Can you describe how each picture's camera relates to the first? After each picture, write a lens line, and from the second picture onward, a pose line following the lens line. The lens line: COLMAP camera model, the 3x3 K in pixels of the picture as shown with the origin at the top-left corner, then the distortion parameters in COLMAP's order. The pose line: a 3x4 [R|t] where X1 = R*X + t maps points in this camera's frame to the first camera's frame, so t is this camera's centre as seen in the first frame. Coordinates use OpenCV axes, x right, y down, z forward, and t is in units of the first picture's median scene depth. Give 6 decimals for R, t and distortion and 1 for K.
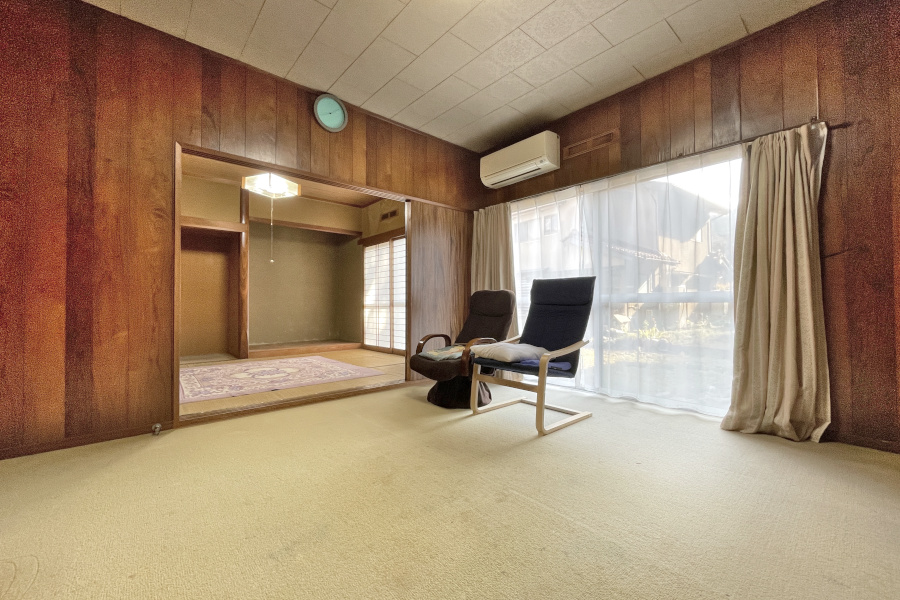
lens RADIAL K [[370.9, 0, 445.1], [0, 370.9, 303.8], [0, 0, 1]] dist [-0.001938, -0.000267]
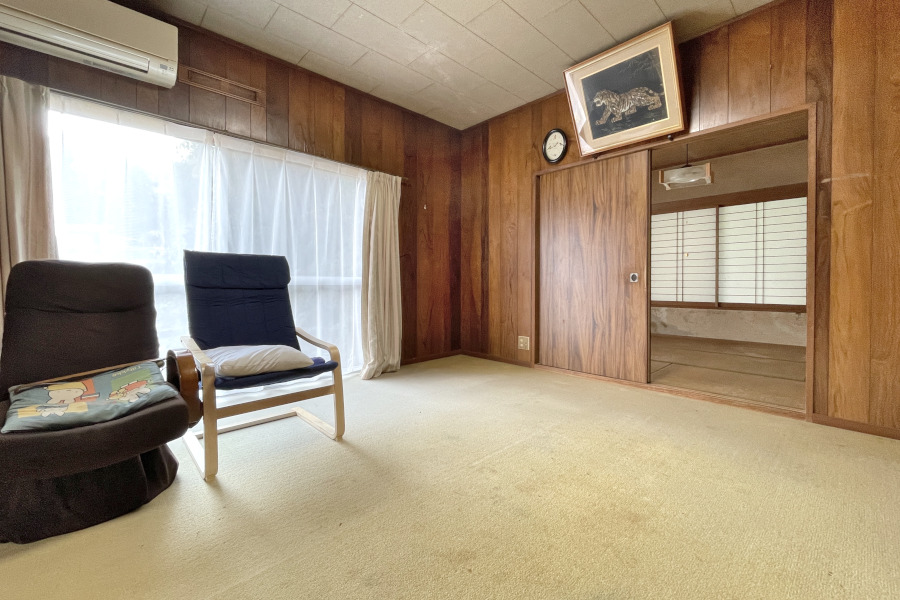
lens RADIAL K [[370.9, 0, 447.6], [0, 370.9, 288.5], [0, 0, 1]] dist [-0.001938, -0.000267]
pose [[-0.054325, -0.010868, 0.998464, -0.641482], [-0.001065, 0.999941, 0.010827, -0.008043], [-0.998523, -0.000475, -0.054333, 0.834867]]
